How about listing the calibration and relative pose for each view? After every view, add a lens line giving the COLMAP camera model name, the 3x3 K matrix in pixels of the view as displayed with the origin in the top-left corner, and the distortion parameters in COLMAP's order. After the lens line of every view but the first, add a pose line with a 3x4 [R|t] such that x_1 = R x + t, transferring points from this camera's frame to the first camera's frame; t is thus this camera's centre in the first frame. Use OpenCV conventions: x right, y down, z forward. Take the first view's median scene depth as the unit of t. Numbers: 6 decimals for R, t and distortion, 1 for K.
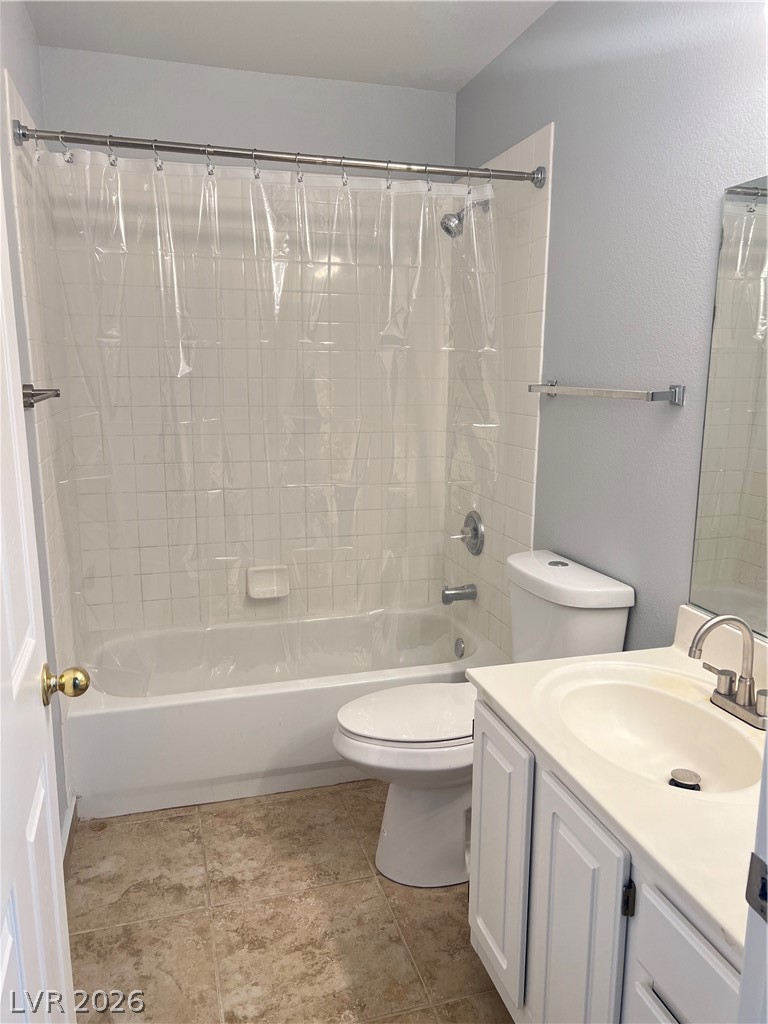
lens RADIAL K [[796.4, 0, 387.3], [0, 796.4, 499.5], [0, 0, 1]] dist [-0.001566, -0.001348]
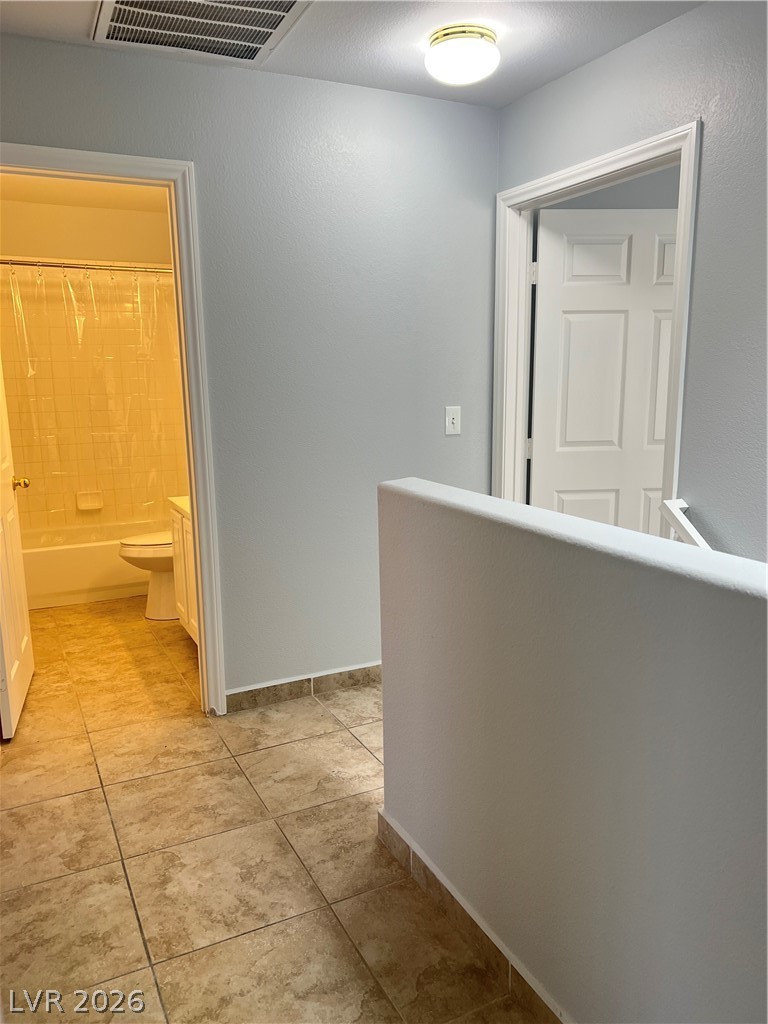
lens RADIAL K [[796.4, 0, 387.3], [0, 796.4, 499.5], [0, 0, 1]] dist [-0.001566, -0.001348]
pose [[0.984436, -0.053406, 0.167431, 0.262771], [0.055908, 0.998383, -0.010264, 0.217628], [-0.166612, 0.019465, 0.985830, -1.072319]]
